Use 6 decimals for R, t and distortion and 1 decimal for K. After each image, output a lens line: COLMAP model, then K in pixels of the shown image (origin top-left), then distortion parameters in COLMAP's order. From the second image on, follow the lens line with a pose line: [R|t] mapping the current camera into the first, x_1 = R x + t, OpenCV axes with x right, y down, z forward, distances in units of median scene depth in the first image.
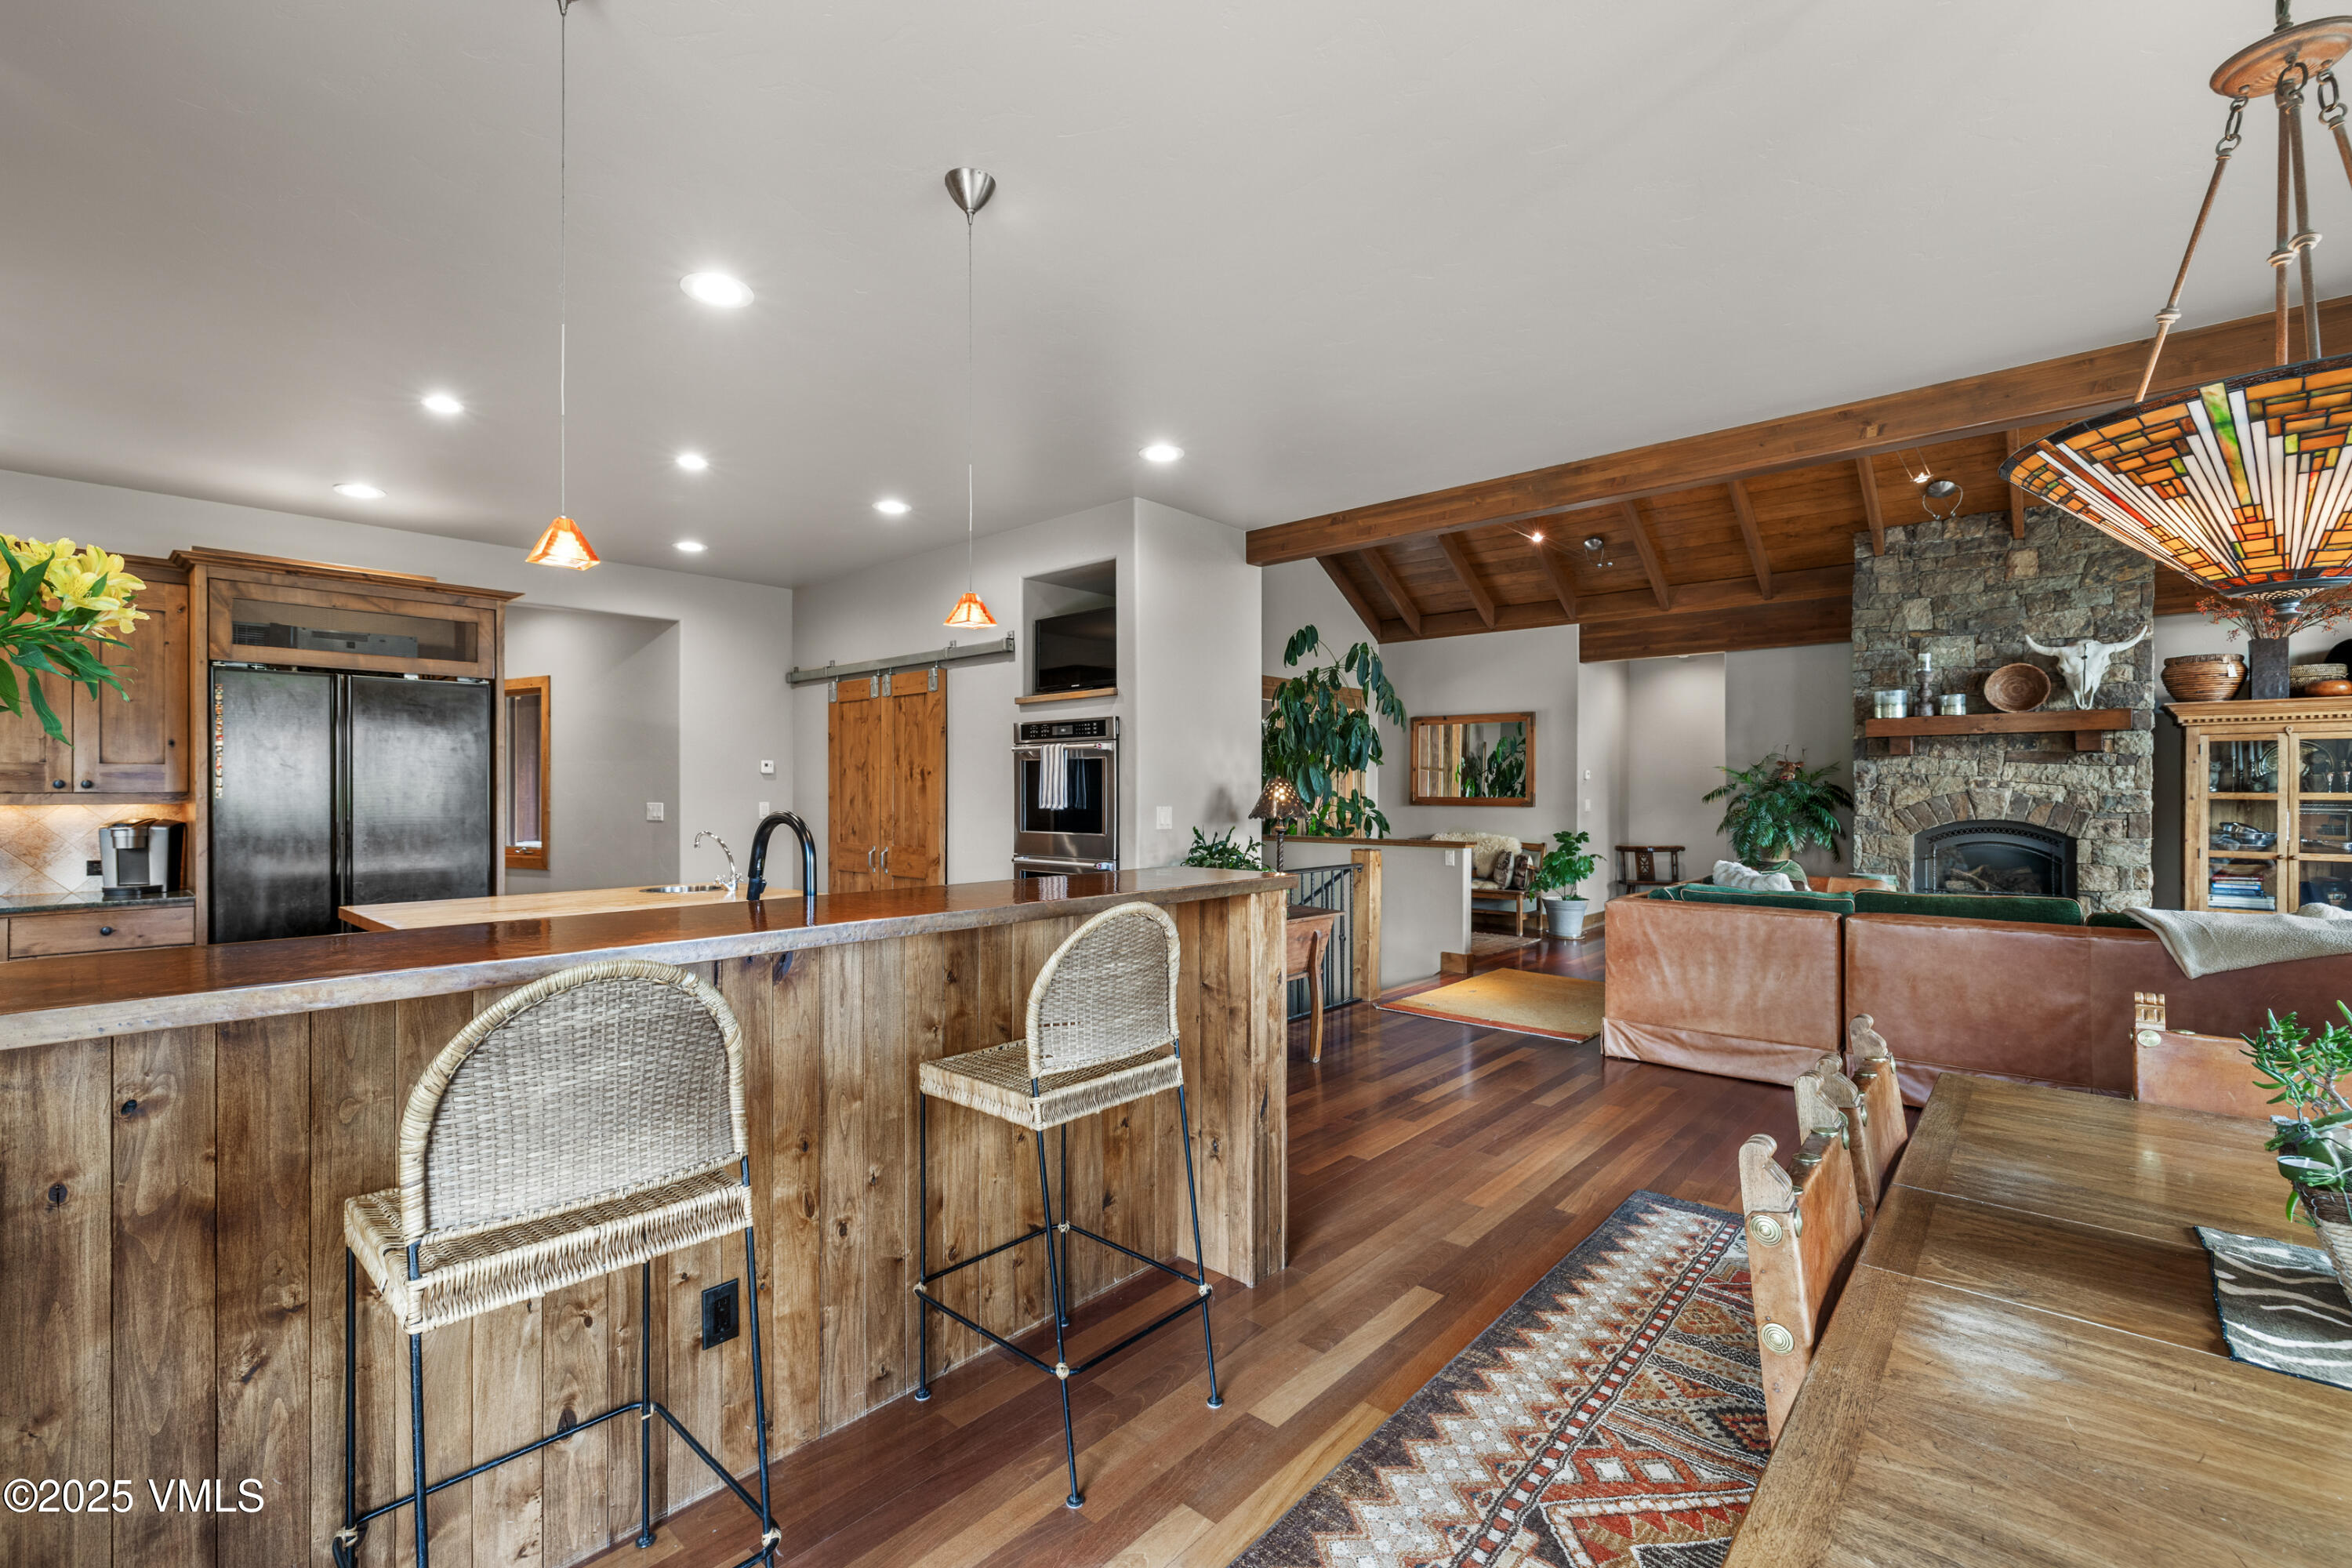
lens RADIAL K [[1005.4, 0, 1165.4], [0, 1005.4, 791.4], [0, 0, 1]] dist [-0.003880, 0.001366]
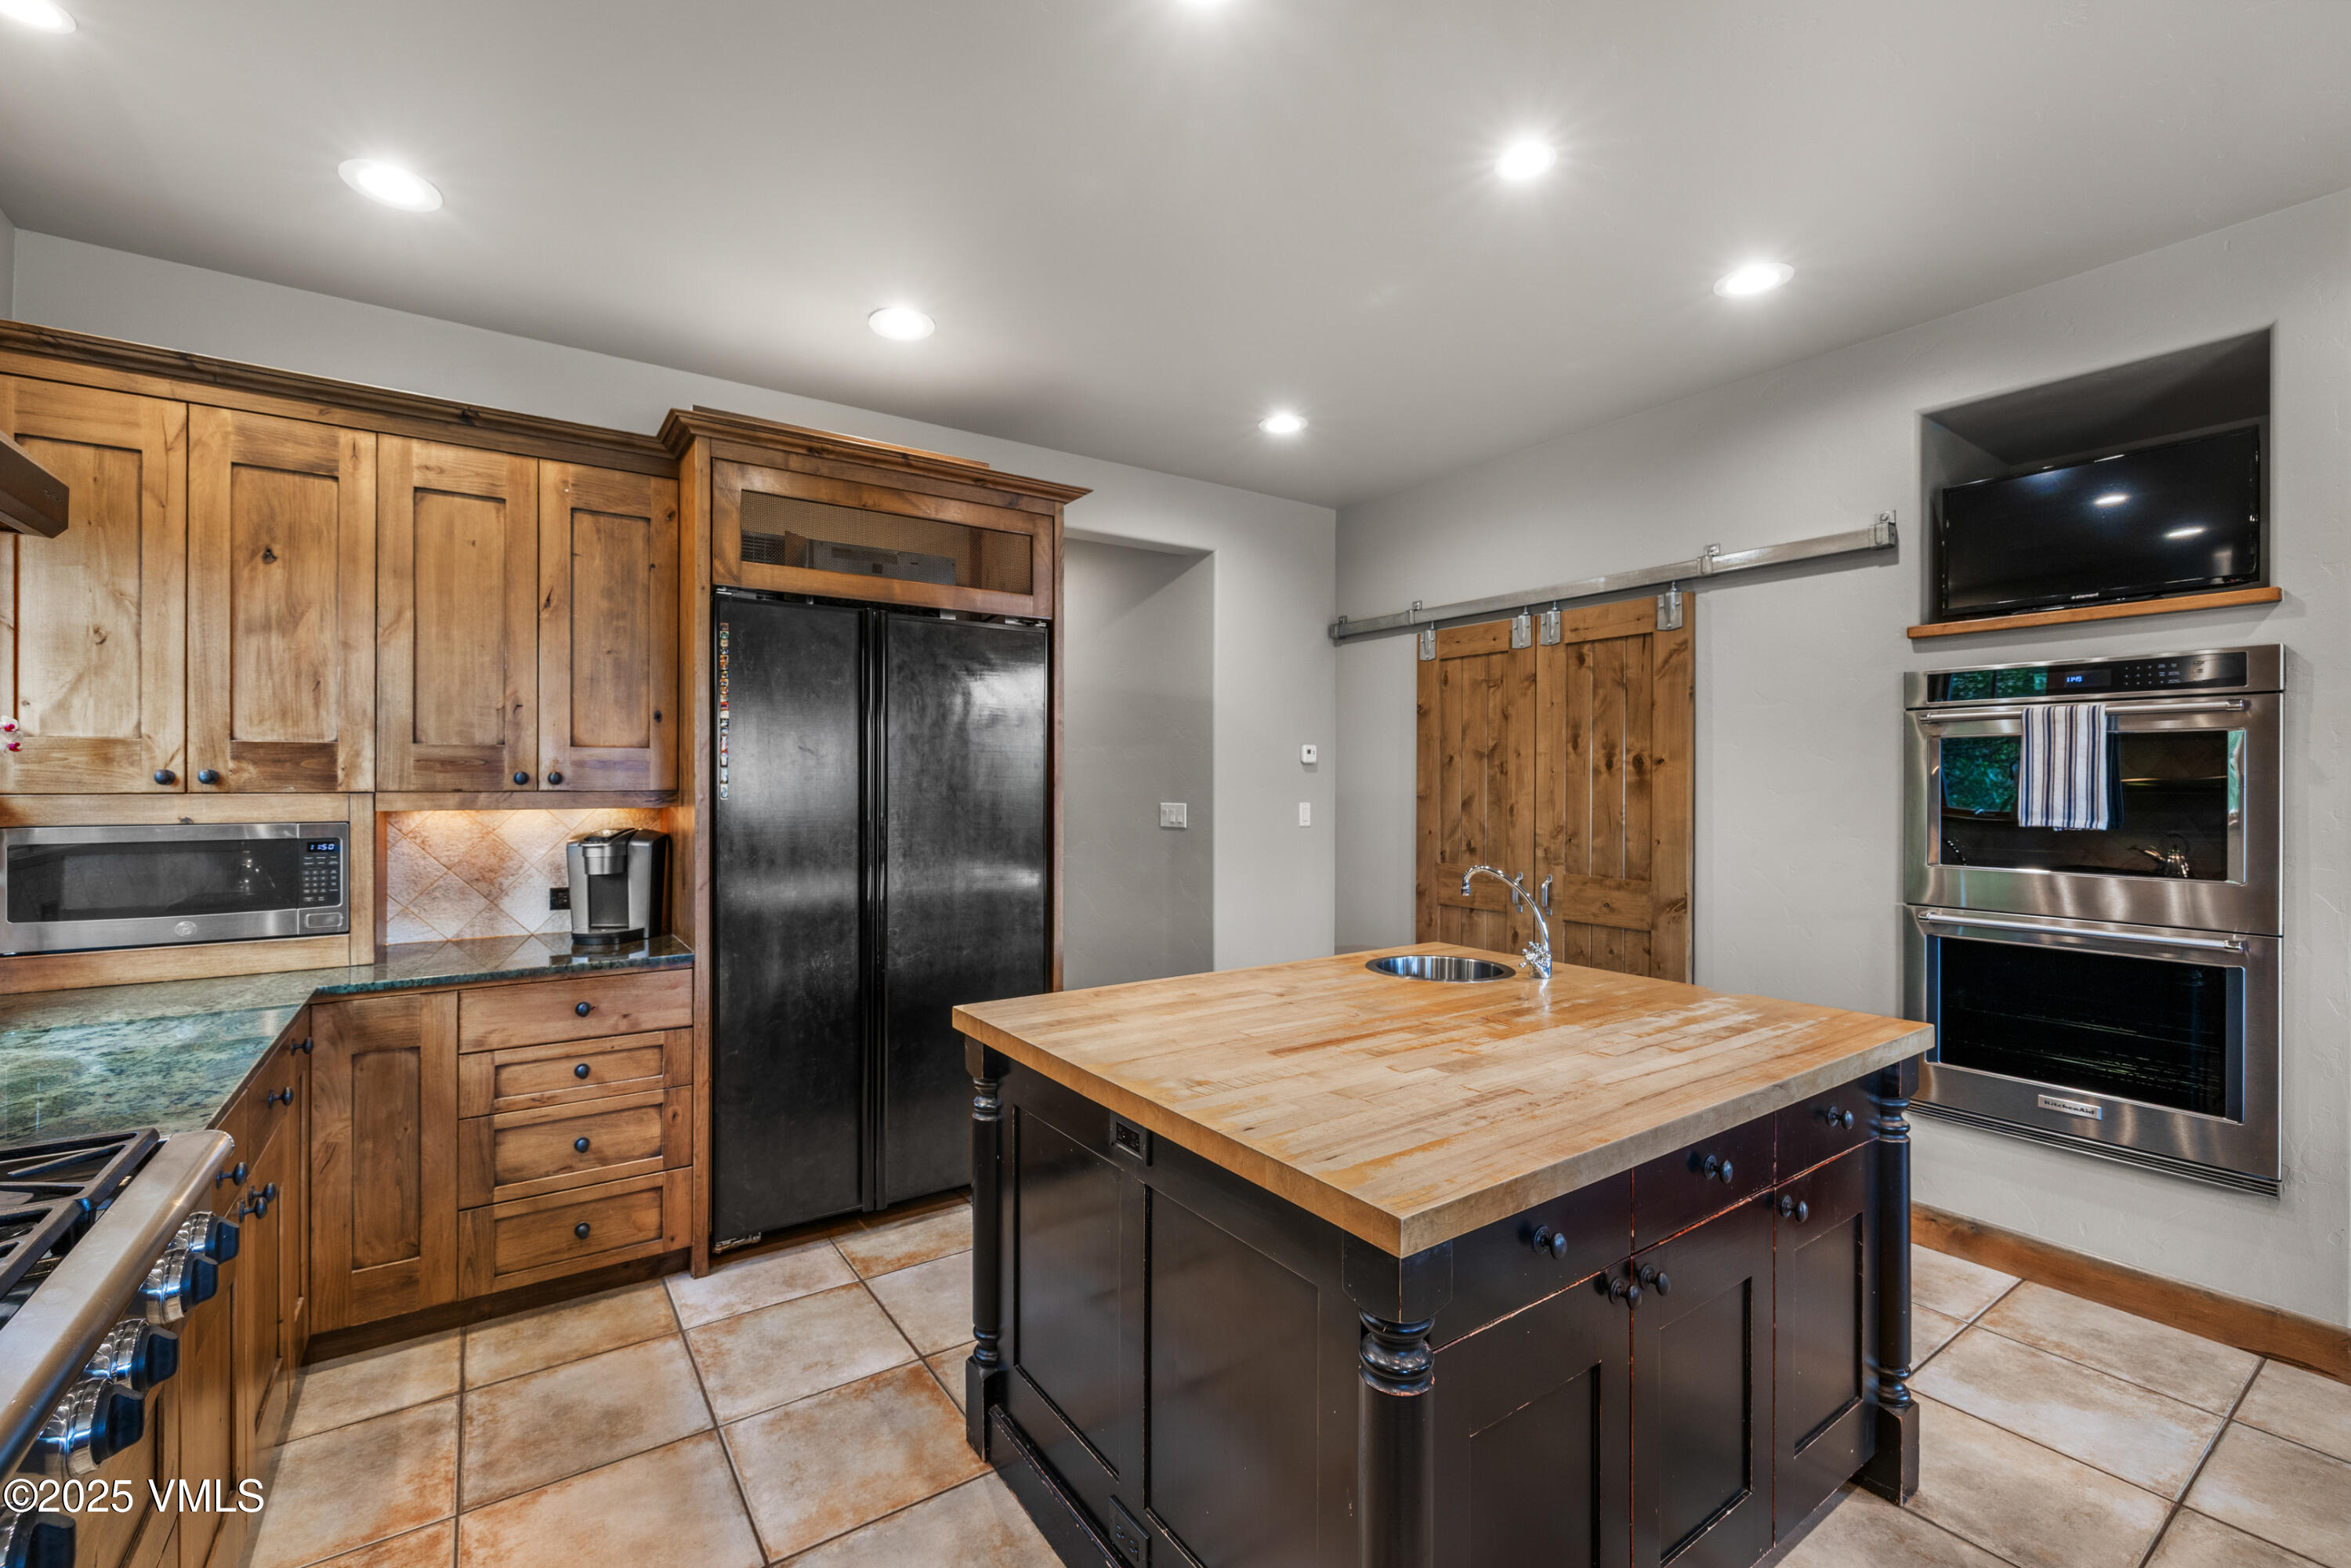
lens RADIAL K [[1004.9, 0, 1188.3], [0, 1004.9, 782.0], [0, 0, 1]] dist [-0.003880, 0.001366]
pose [[0.974764, 0.003221, -0.223216, -0.489422], [-0.003539, 0.999993, -0.001027, -0.004948], [0.223212, 0.001791, 0.974768, 0.421331]]
